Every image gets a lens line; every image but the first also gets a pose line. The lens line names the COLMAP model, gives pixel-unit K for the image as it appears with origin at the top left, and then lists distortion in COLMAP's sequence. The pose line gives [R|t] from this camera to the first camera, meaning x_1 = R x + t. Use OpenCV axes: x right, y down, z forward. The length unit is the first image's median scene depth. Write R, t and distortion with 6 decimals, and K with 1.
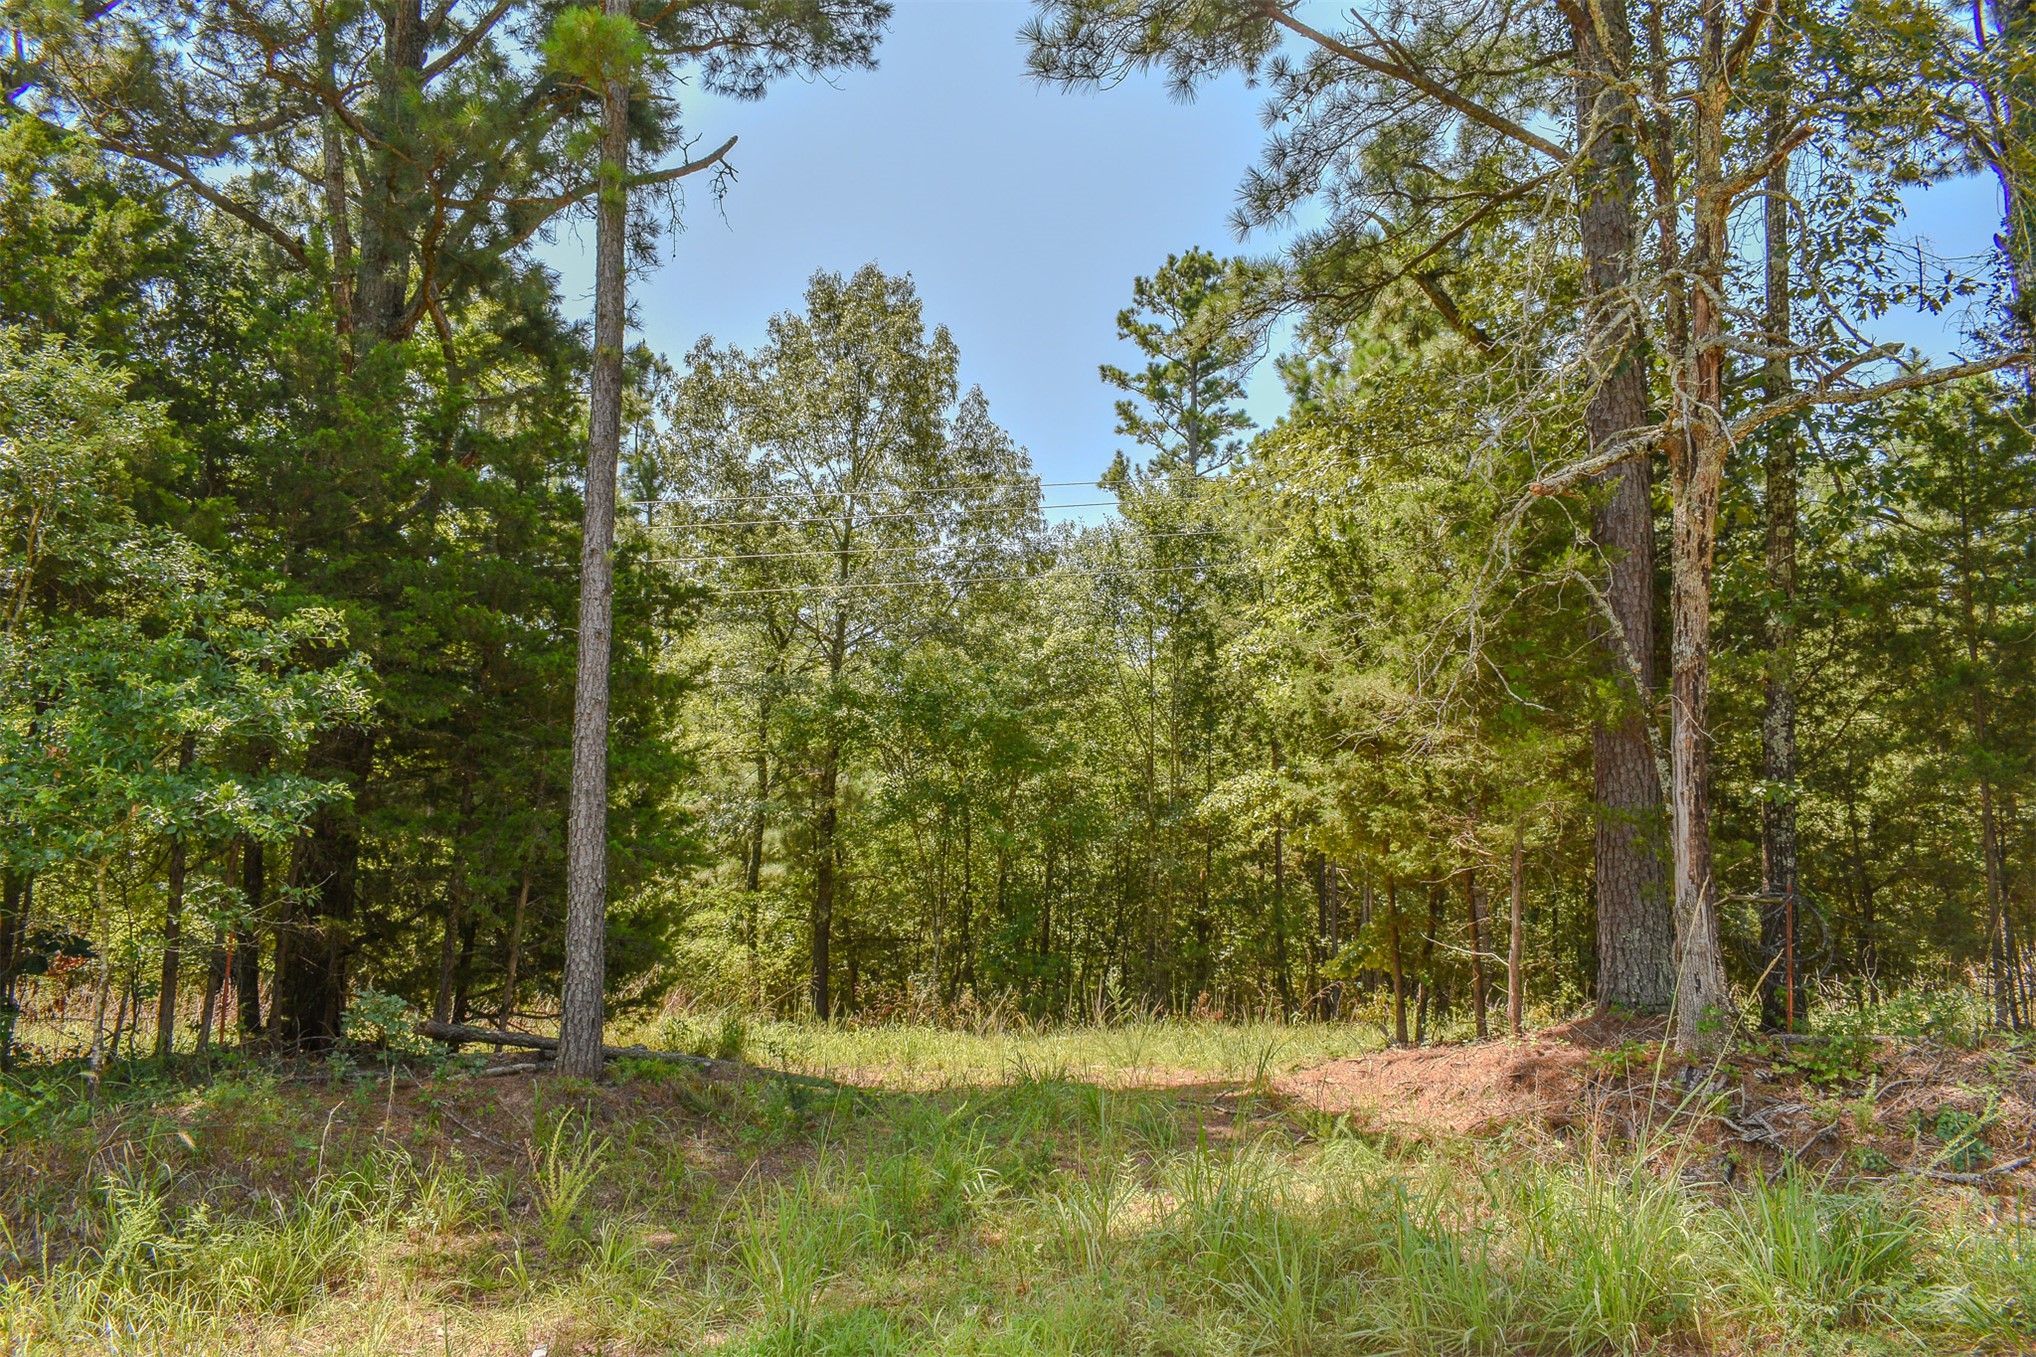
lens RADIAL K [[1523.3, 0, 1018.0], [0, 1523.3, 678.5], [0, 0, 1]] dist [-0.048517, -0.000780]
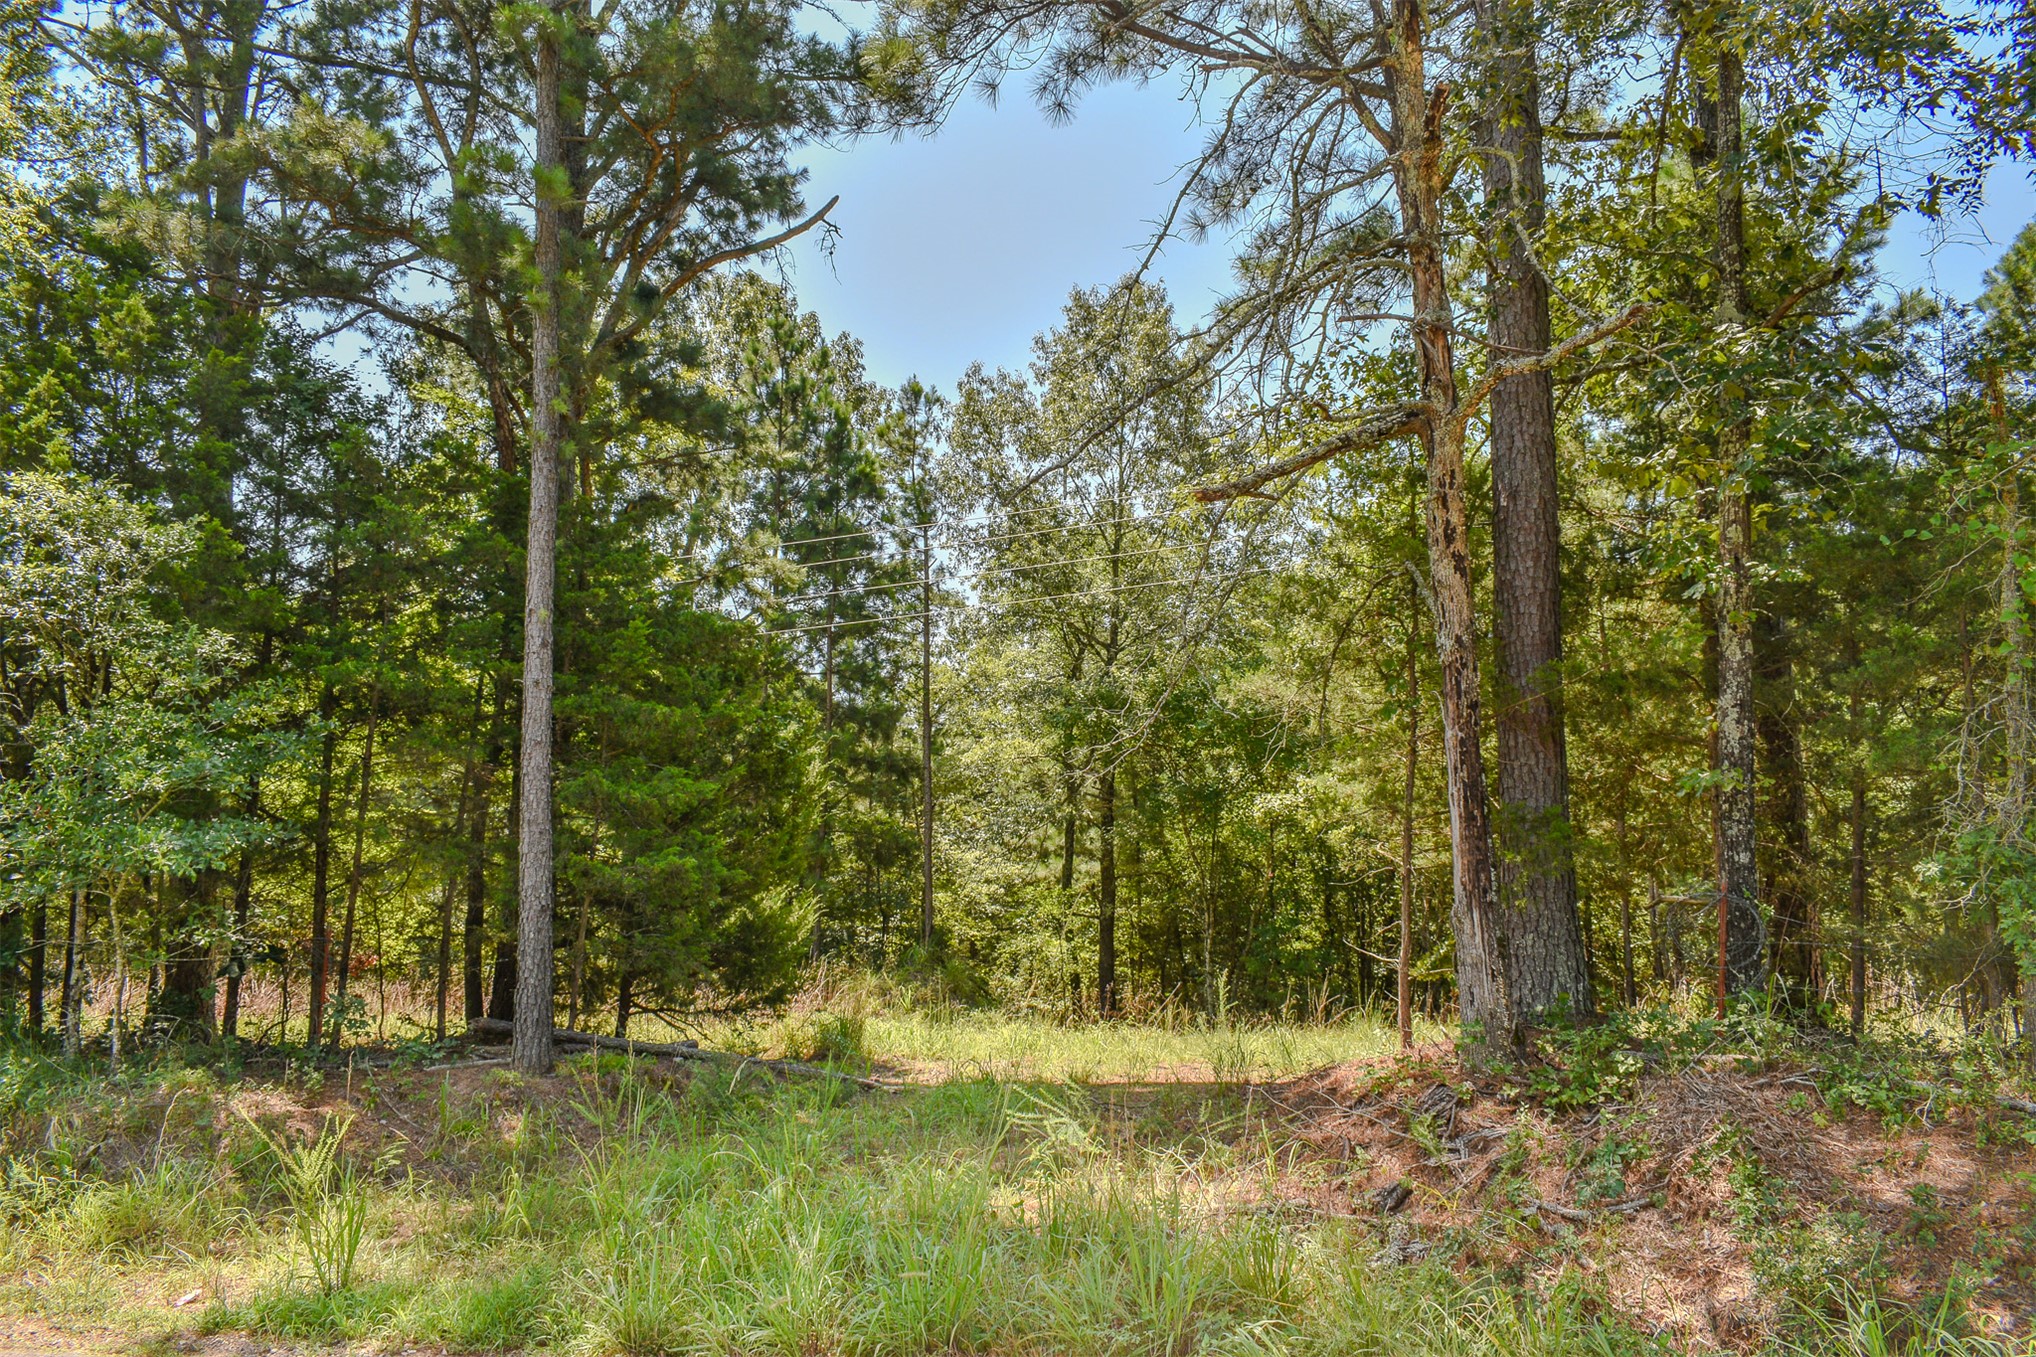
lens RADIAL K [[1523.3, 0, 1018.0], [0, 1523.3, 678.5], [0, 0, 1]] dist [-0.048517, -0.000780]
pose [[0.950552, -0.055885, -0.305495, 0.132200], [0.057583, 0.998335, -0.003457, -0.002431], [0.305179, -0.014305, 0.952188, 0.004054]]
